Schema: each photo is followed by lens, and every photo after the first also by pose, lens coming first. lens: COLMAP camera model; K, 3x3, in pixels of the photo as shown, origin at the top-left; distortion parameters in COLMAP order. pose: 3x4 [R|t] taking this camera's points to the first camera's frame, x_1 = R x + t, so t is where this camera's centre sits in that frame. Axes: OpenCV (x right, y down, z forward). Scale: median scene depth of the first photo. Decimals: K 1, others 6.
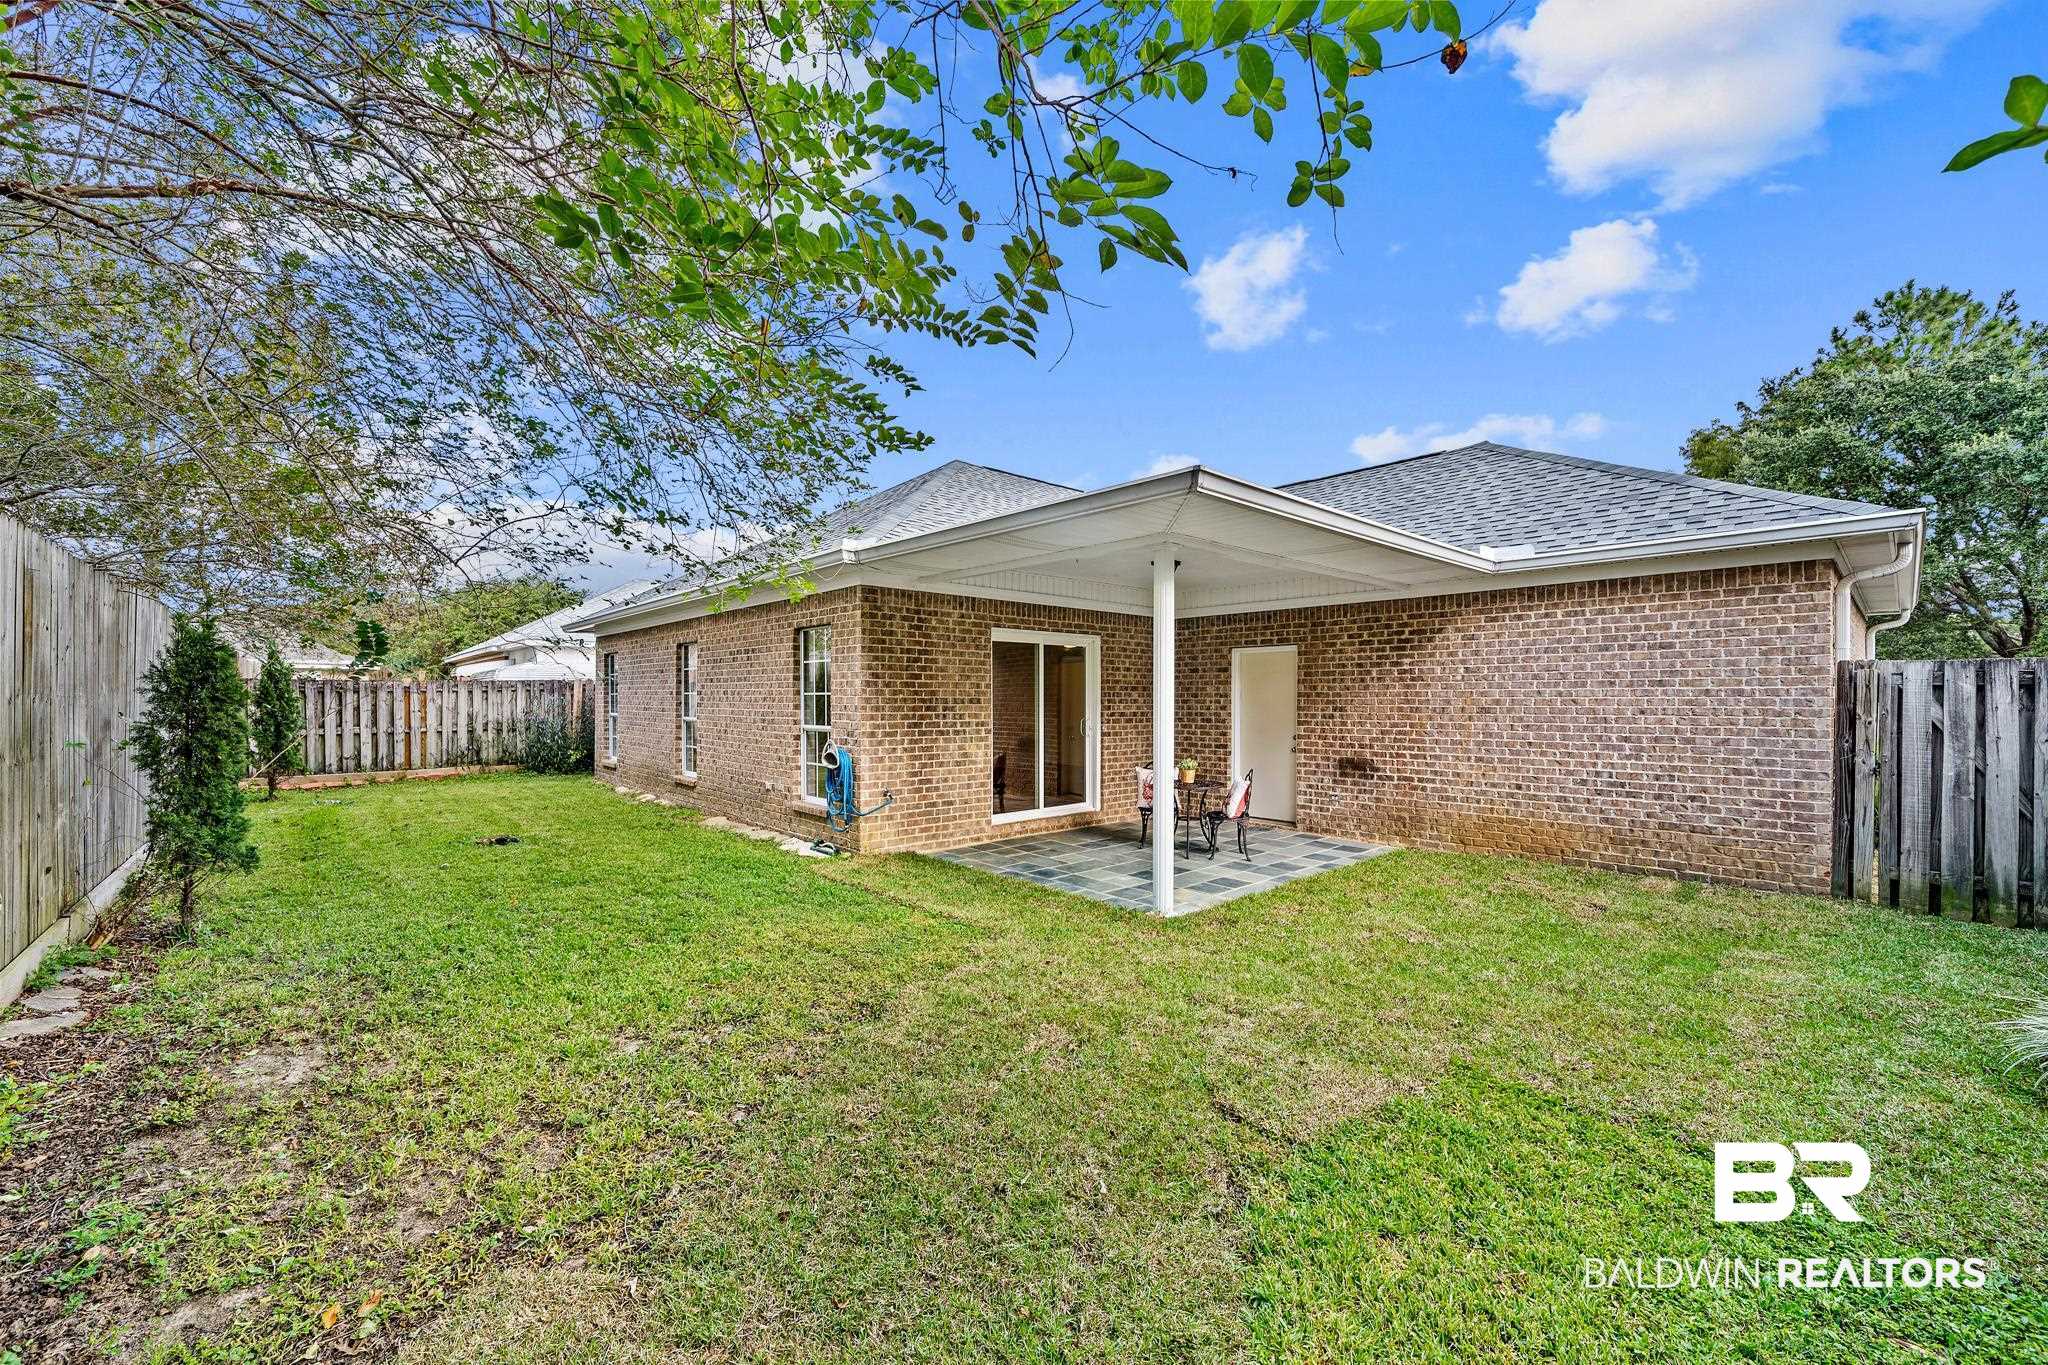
lens RADIAL K [[800.0, 0, 1021.4], [0, 800.0, 694.9], [0, 0, 1]] dist [-0.001185, 0.000009]
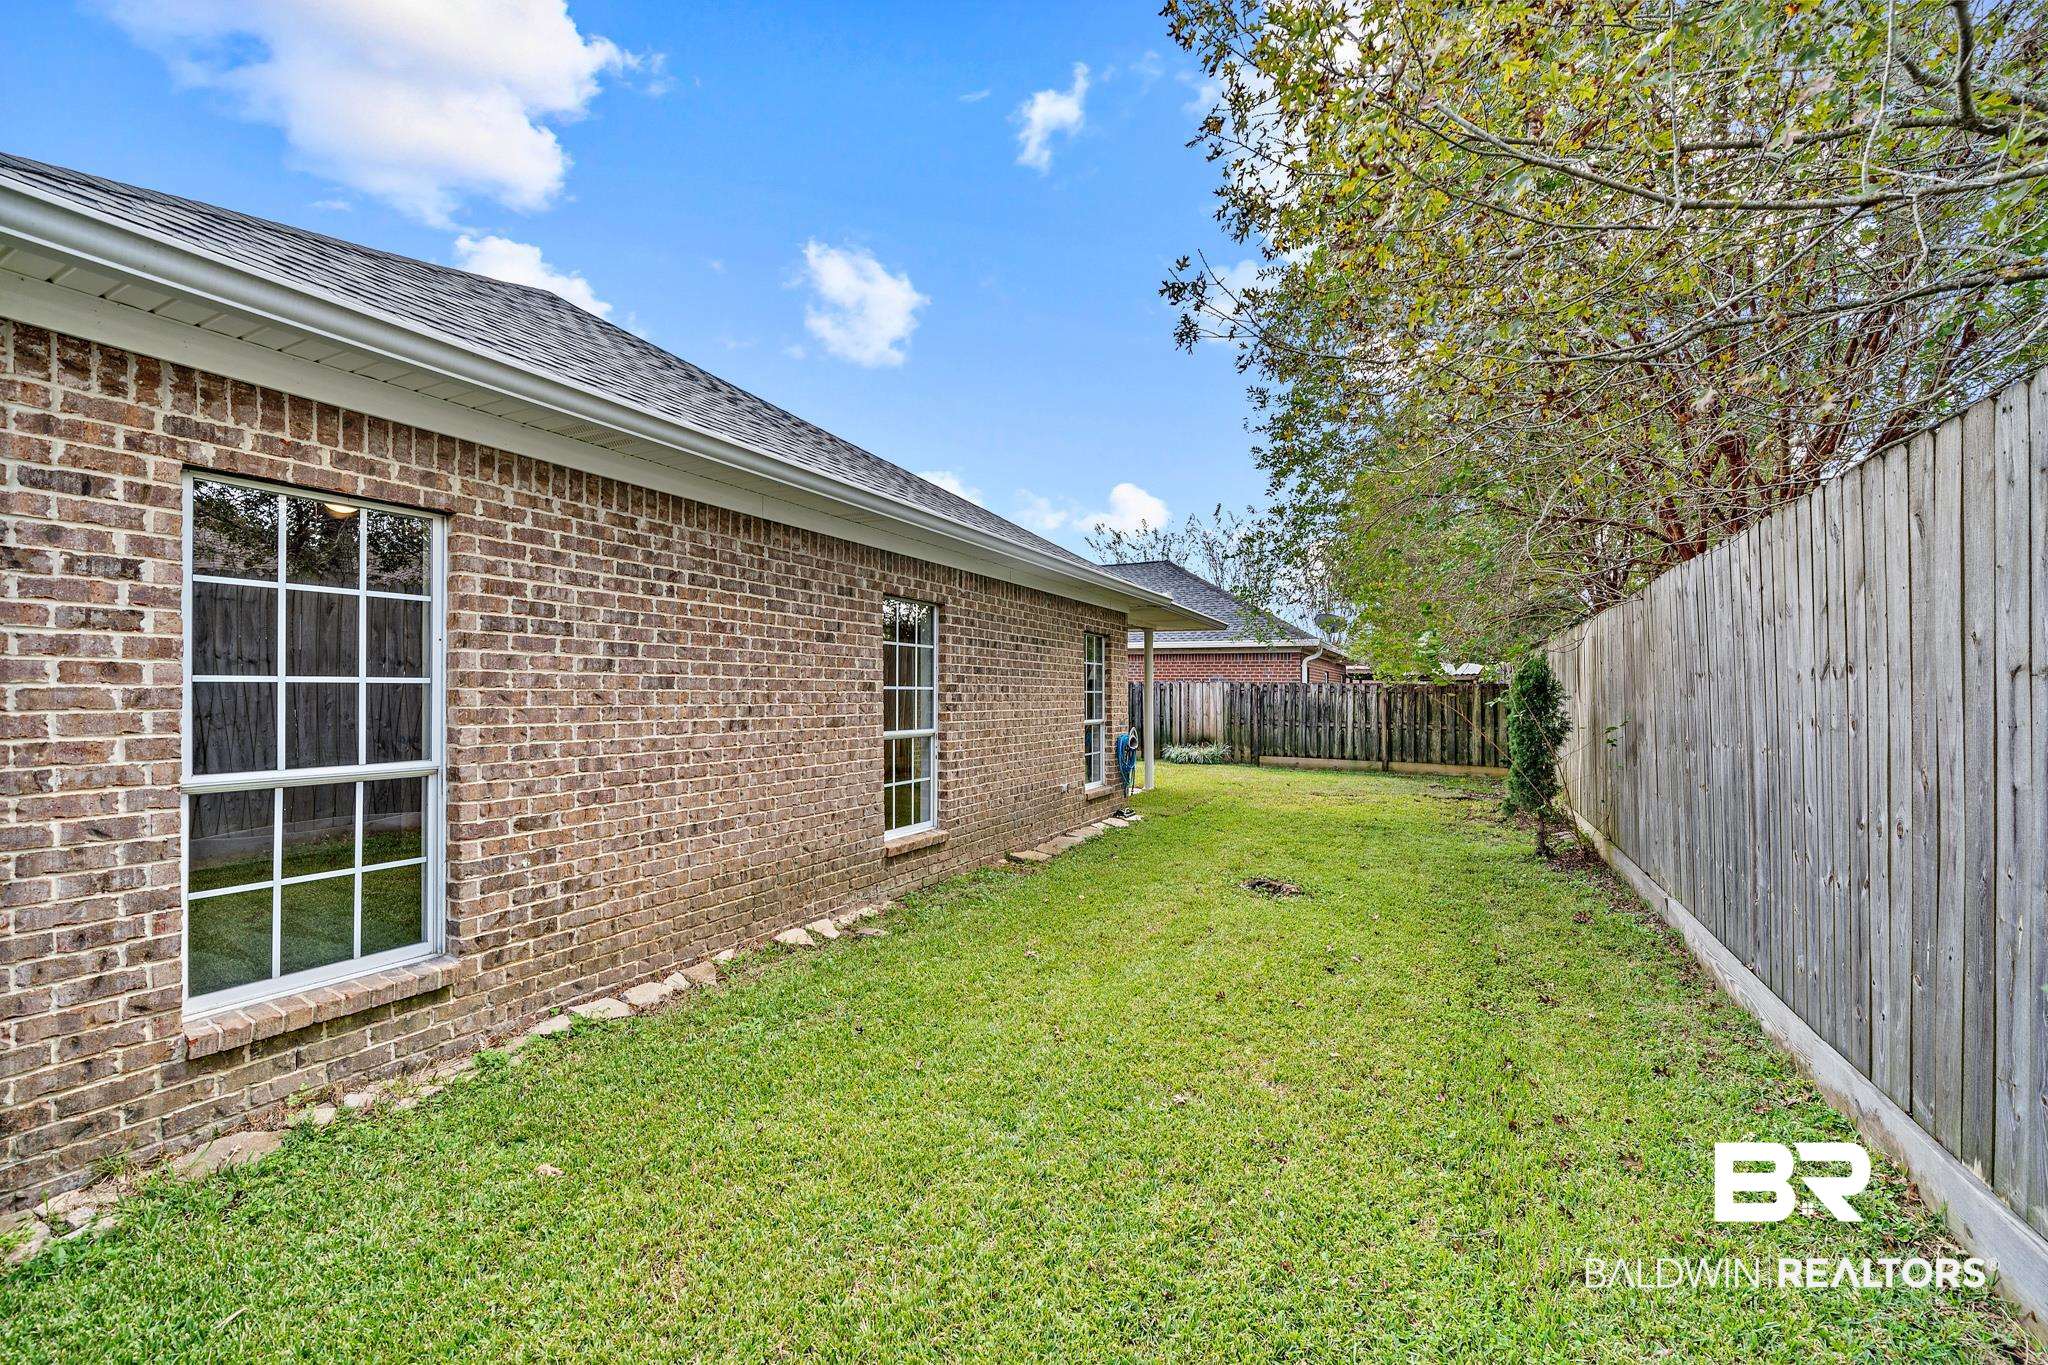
lens RADIAL K [[800.0, 0, 1027.0], [0, 800.0, 693.9], [0, 0, 1]] dist [-0.001185, 0.000009]
pose [[-0.353810, -0.003335, 0.935311, -0.894818], [-0.007656, 0.999970, 0.000670, 0.001279], [-0.935286, -0.006923, -0.353825, 1.030015]]
